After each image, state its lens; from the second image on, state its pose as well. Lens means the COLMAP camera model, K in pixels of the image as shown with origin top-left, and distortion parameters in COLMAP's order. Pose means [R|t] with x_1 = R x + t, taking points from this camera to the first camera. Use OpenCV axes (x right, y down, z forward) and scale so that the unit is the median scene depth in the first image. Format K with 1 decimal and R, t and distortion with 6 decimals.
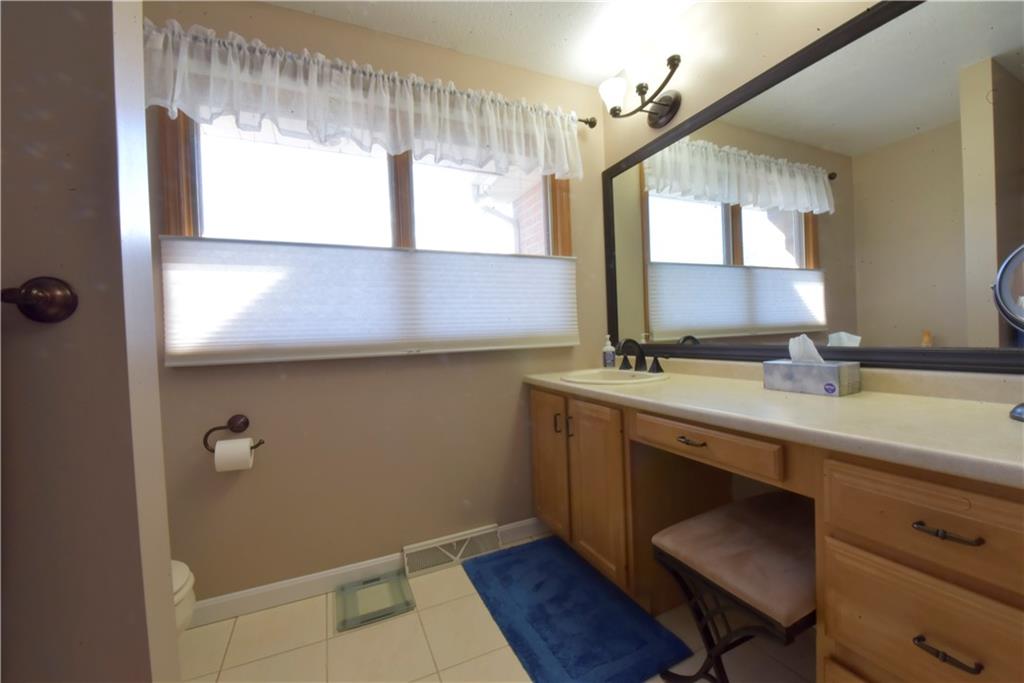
lens RADIAL K [[407.9, 0, 514.9], [0, 407.9, 344.5], [0, 0, 1]] dist [-0.012102, -0.001382]
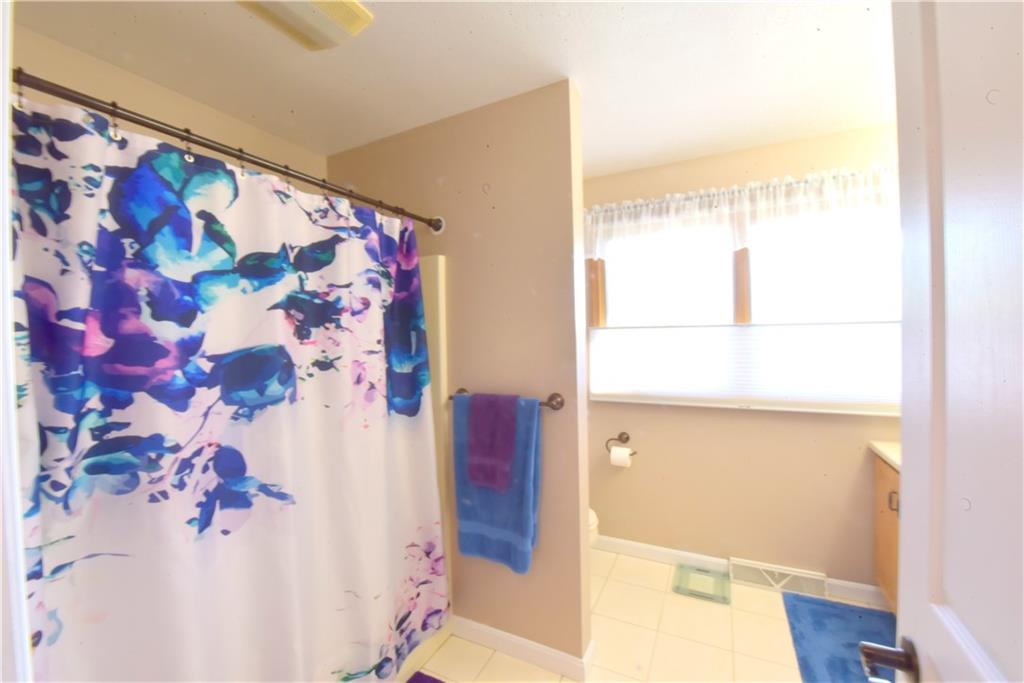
lens RADIAL K [[407.9, 0, 515.6], [0, 407.9, 339.1], [0, 0, 1]] dist [-0.012102, -0.001382]
pose [[0.626728, 0.030516, -0.778640, 0.286820], [-0.017880, 0.999533, 0.024782, -0.216120], [0.779033, -0.001609, 0.626981, -0.340242]]
